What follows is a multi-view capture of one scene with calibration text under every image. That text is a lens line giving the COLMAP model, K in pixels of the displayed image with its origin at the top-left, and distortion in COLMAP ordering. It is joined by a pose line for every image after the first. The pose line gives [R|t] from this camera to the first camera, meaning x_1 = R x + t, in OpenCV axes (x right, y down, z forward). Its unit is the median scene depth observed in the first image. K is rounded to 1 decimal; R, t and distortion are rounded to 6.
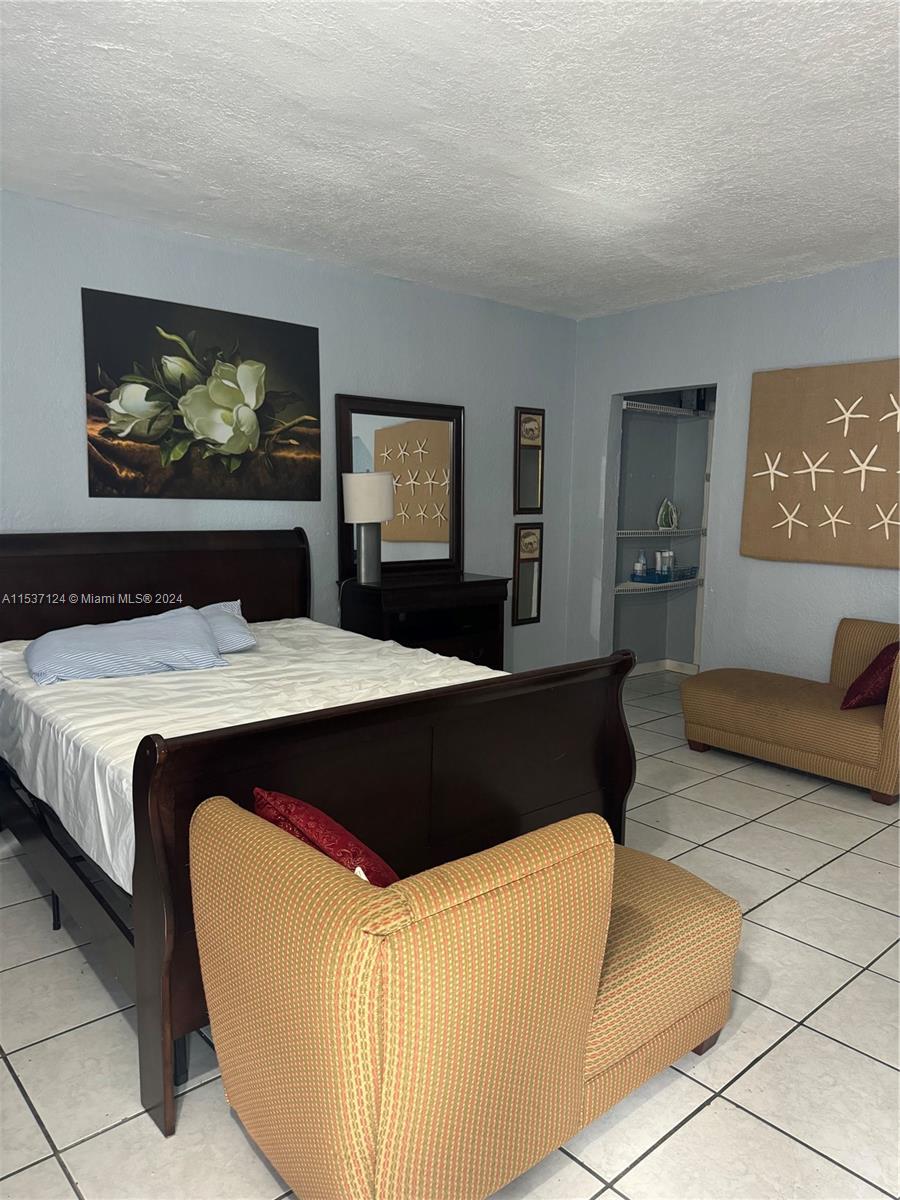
lens RADIAL K [[855.1, 0, 456.6], [0, 855.1, 609.0], [0, 0, 1]] dist [0.040537, -0.039747]
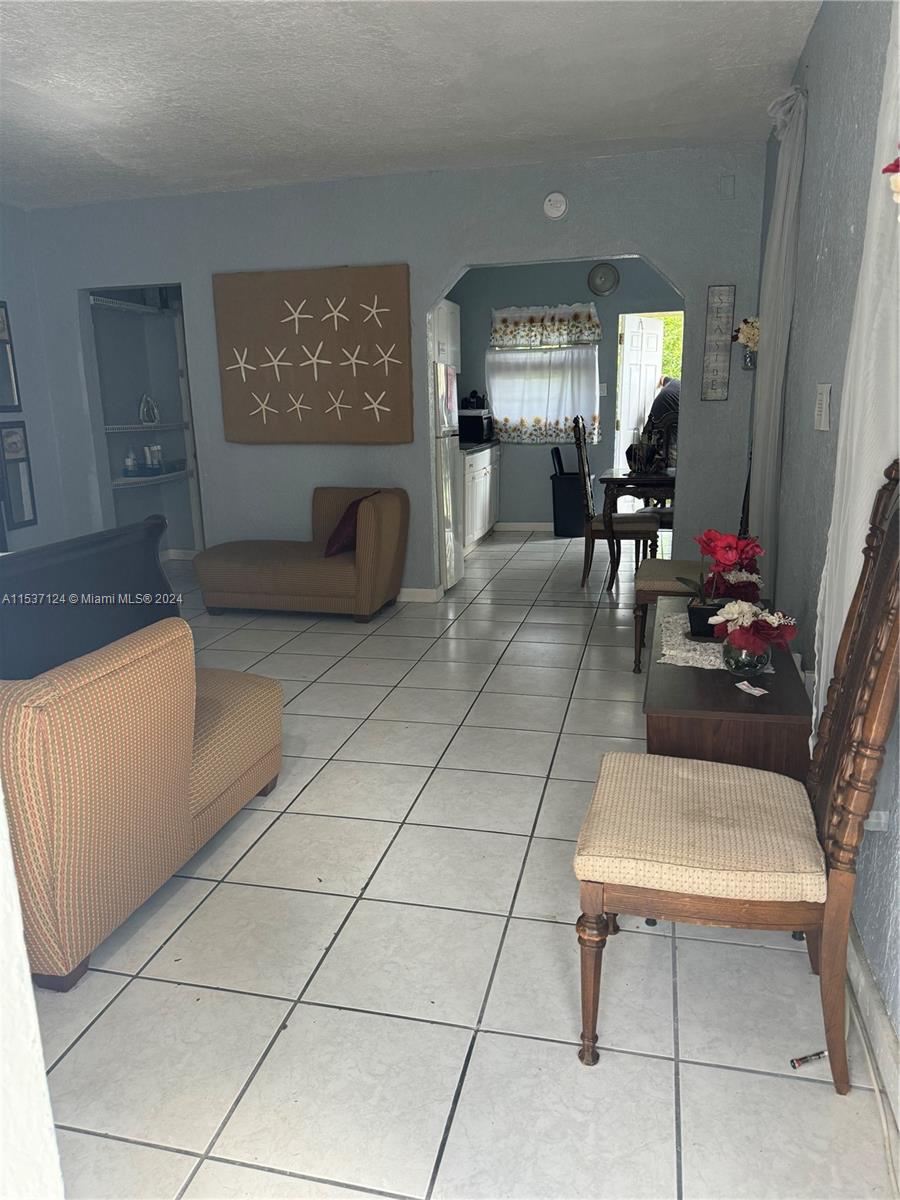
lens RADIAL K [[855.1, 0, 450.5], [0, 855.1, 598.4], [0, 0, 1]] dist [0.040537, -0.039747]
pose [[0.827650, -0.159703, 0.538043, -0.070433], [0.108920, 0.986140, 0.125160, 0.034444], [-0.550573, -0.044985, 0.833574, -0.121751]]
